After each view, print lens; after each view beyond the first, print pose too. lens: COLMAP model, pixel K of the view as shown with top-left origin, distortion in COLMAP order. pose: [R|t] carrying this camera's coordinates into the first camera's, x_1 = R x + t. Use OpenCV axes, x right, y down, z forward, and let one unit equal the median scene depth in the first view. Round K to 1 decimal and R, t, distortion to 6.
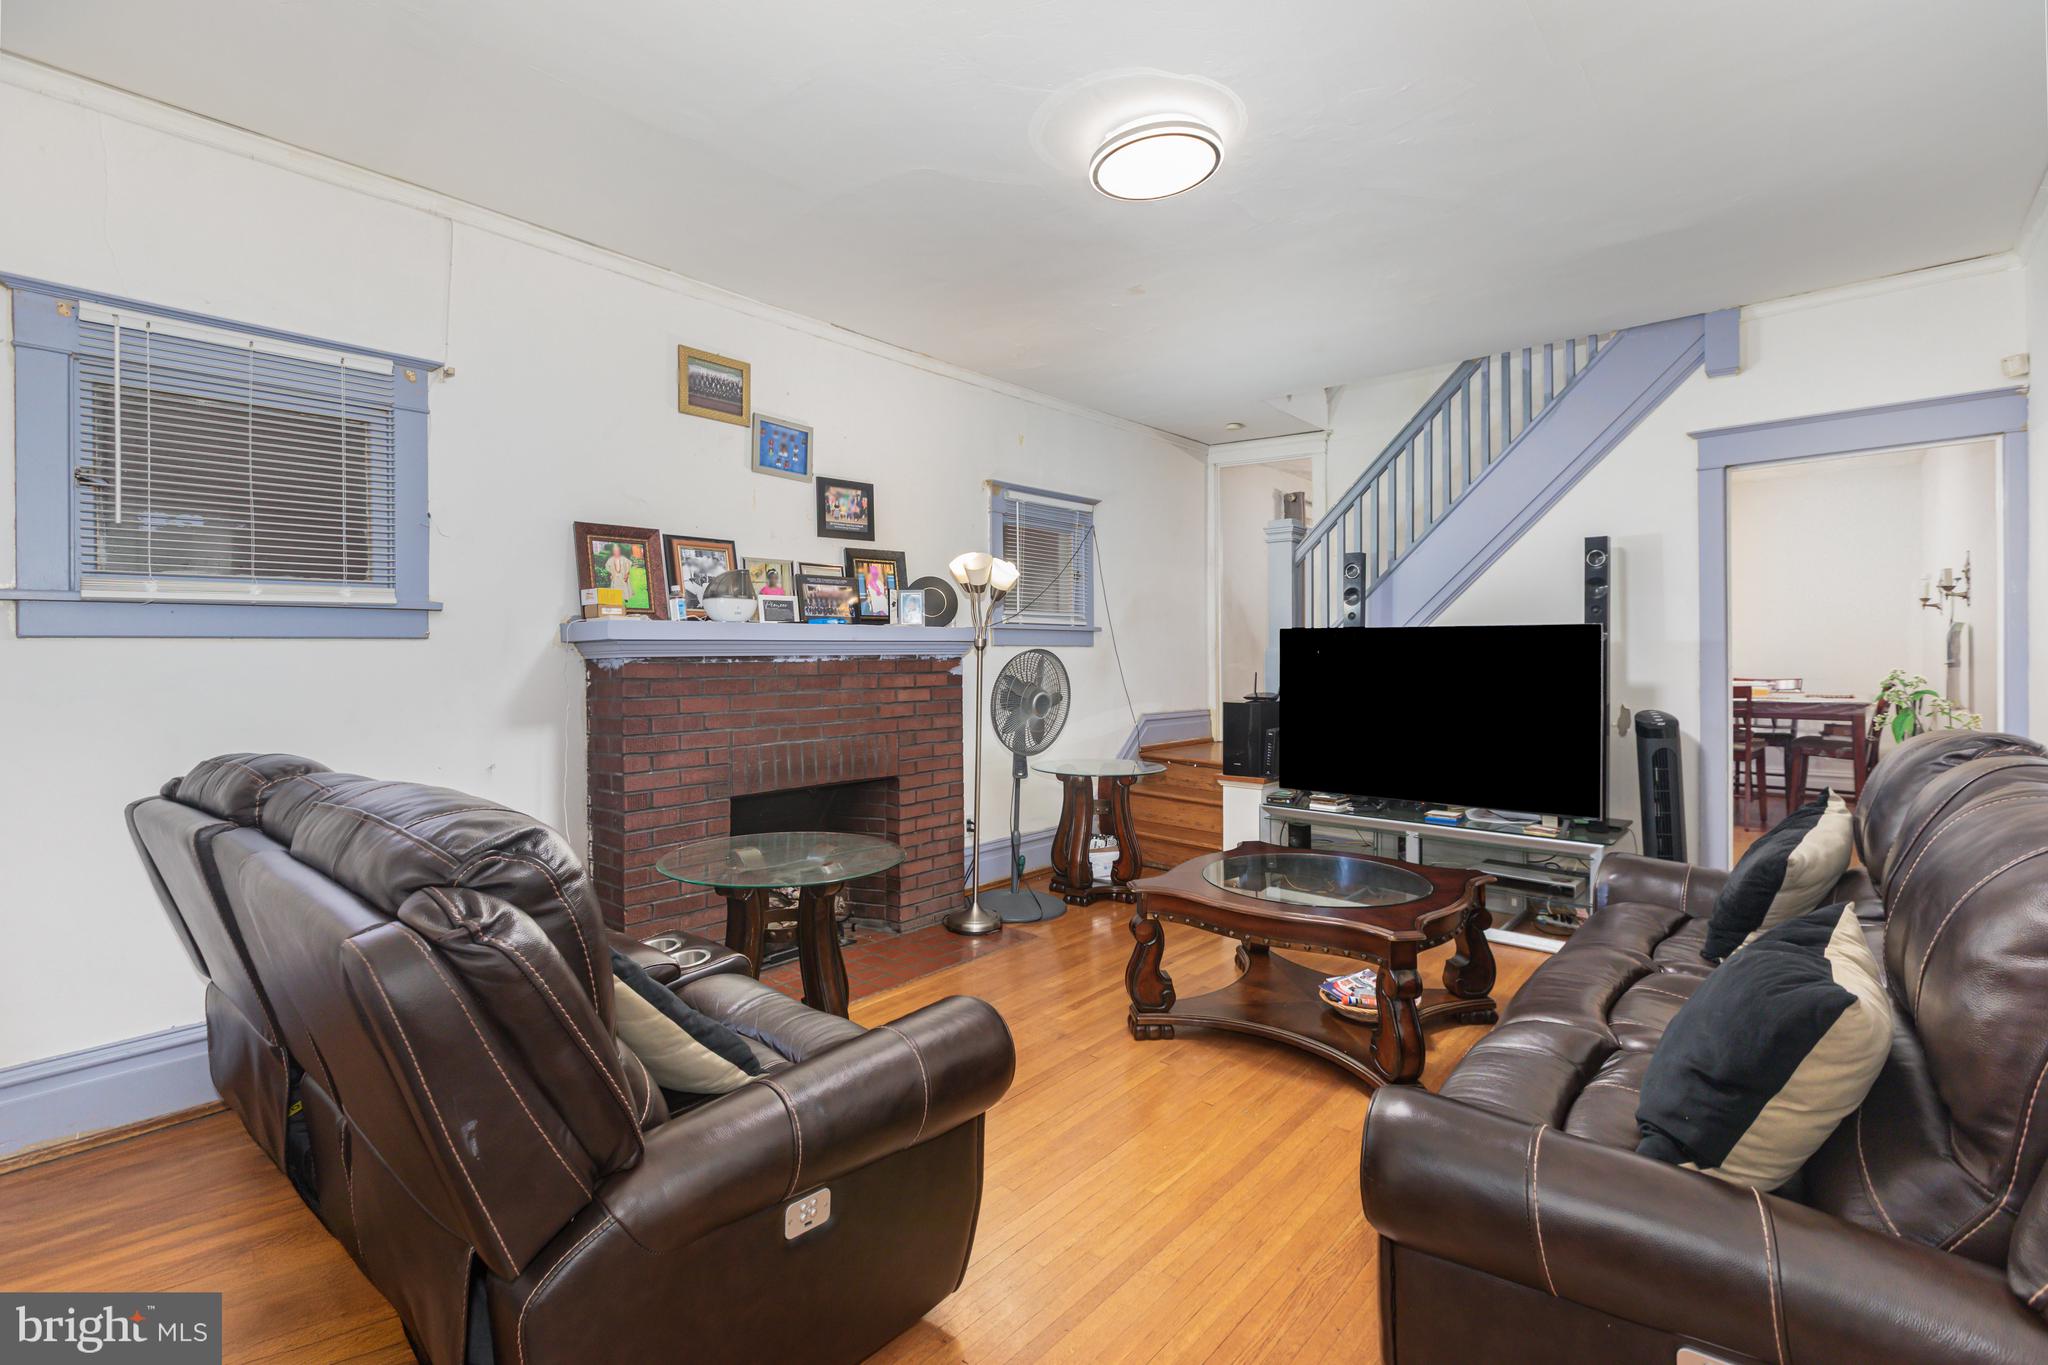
lens RADIAL K [[923.8, 0, 1018.3], [0, 923.8, 661.1], [0, 0, 1]] dist [-0.001456, -0.000070]
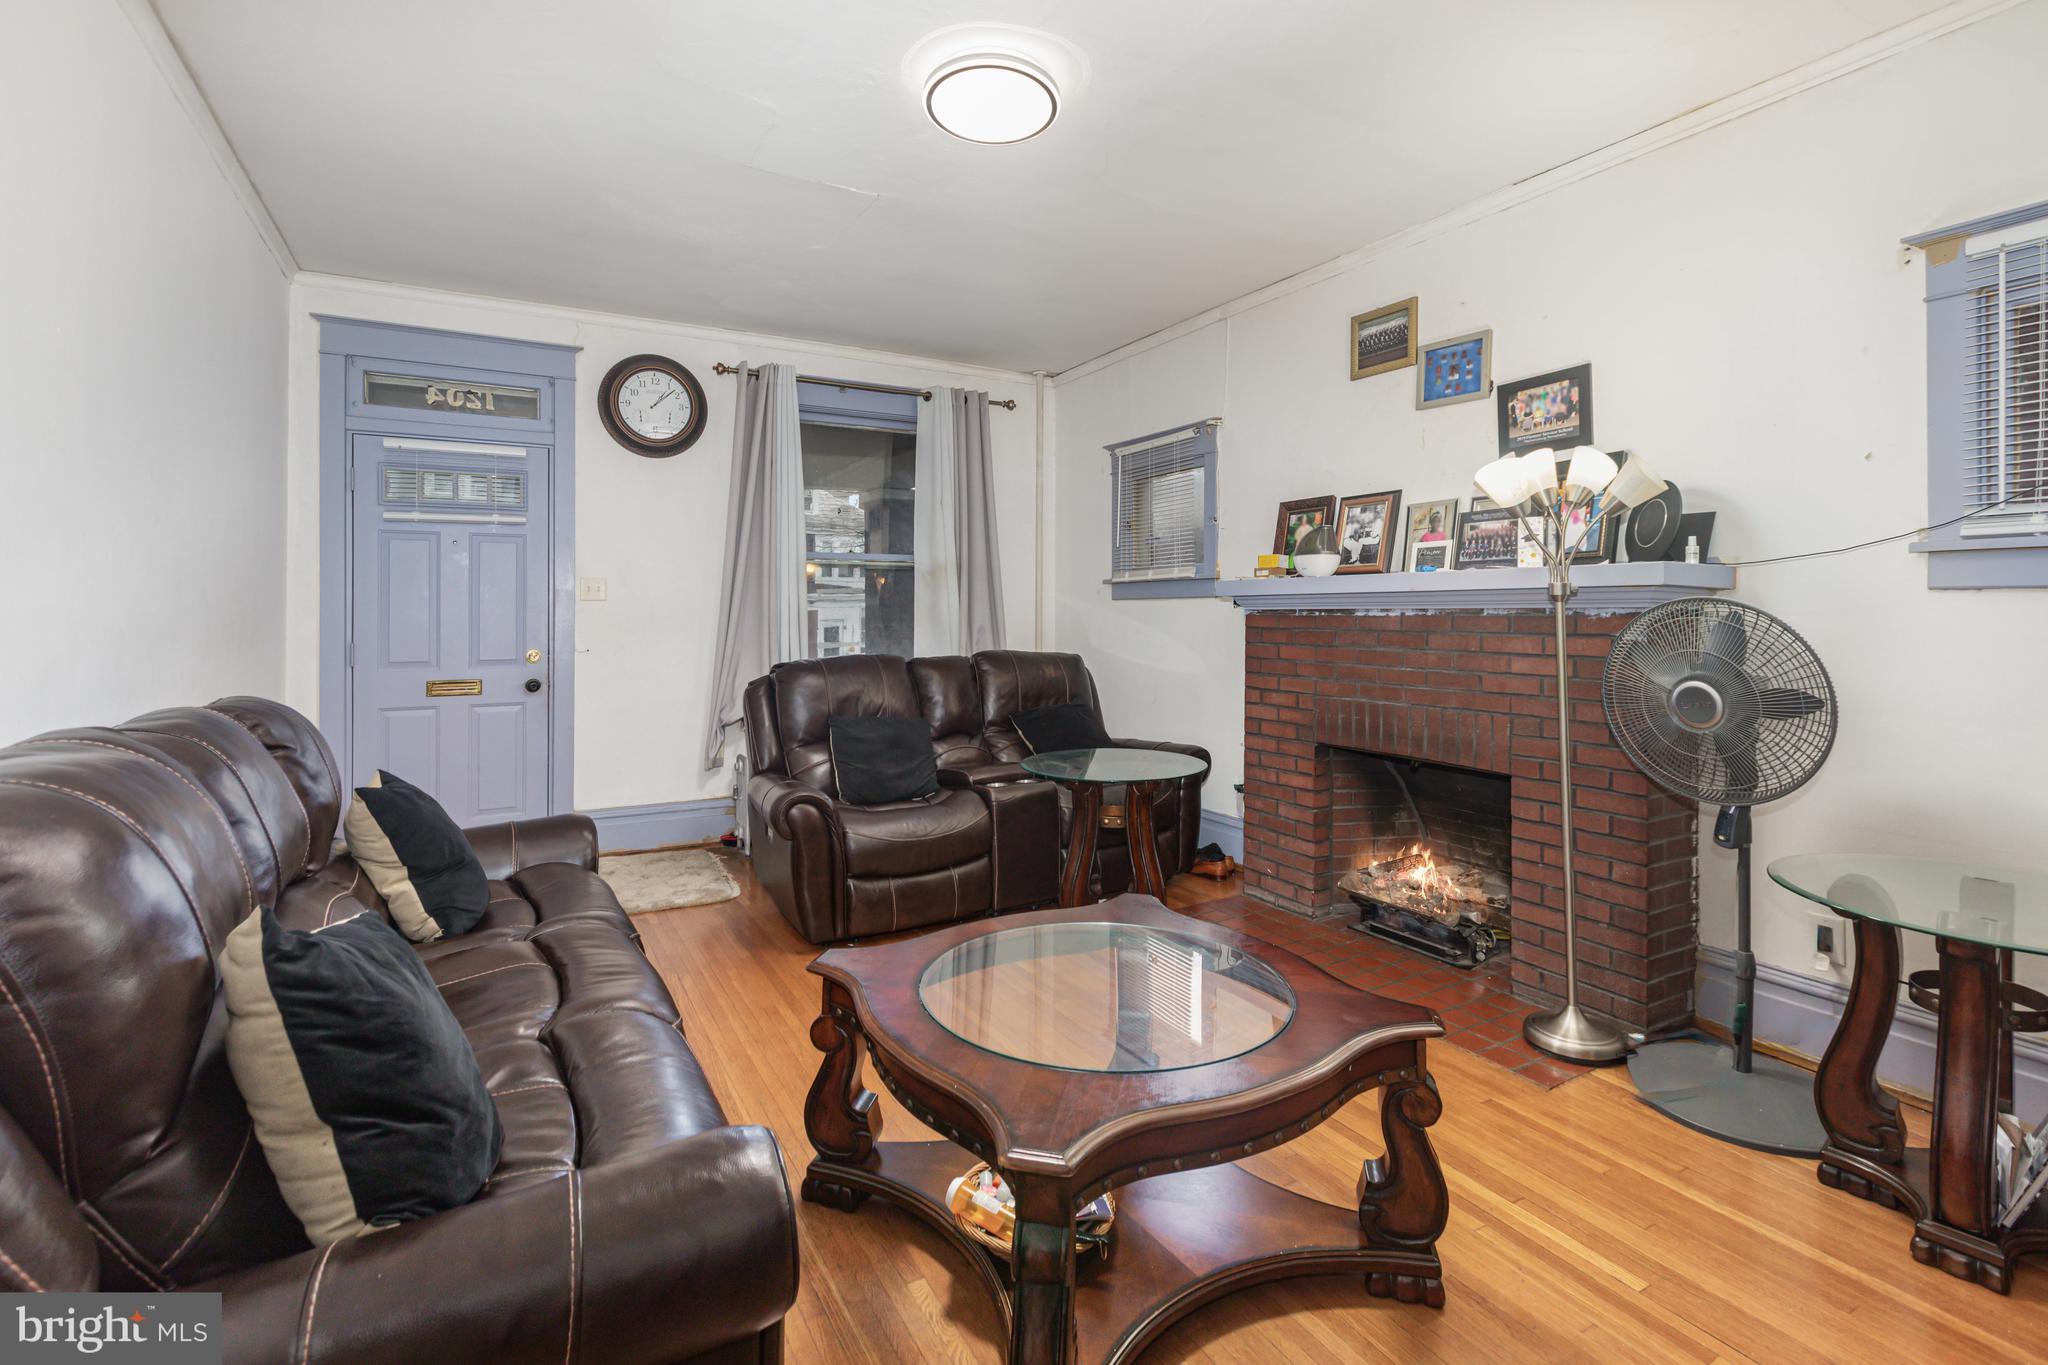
lens RADIAL K [[929.1, 0, 1022.5], [0, 929.1, 609.9], [0, 0, 1]] dist [-0.000163, 0.000086]
pose [[-0.320010, 0.002758, -0.947410, 0.717873], [-0.006197, 0.999968, 0.005004, -0.006986], [0.947394, 0.007473, -0.319983, 0.913962]]
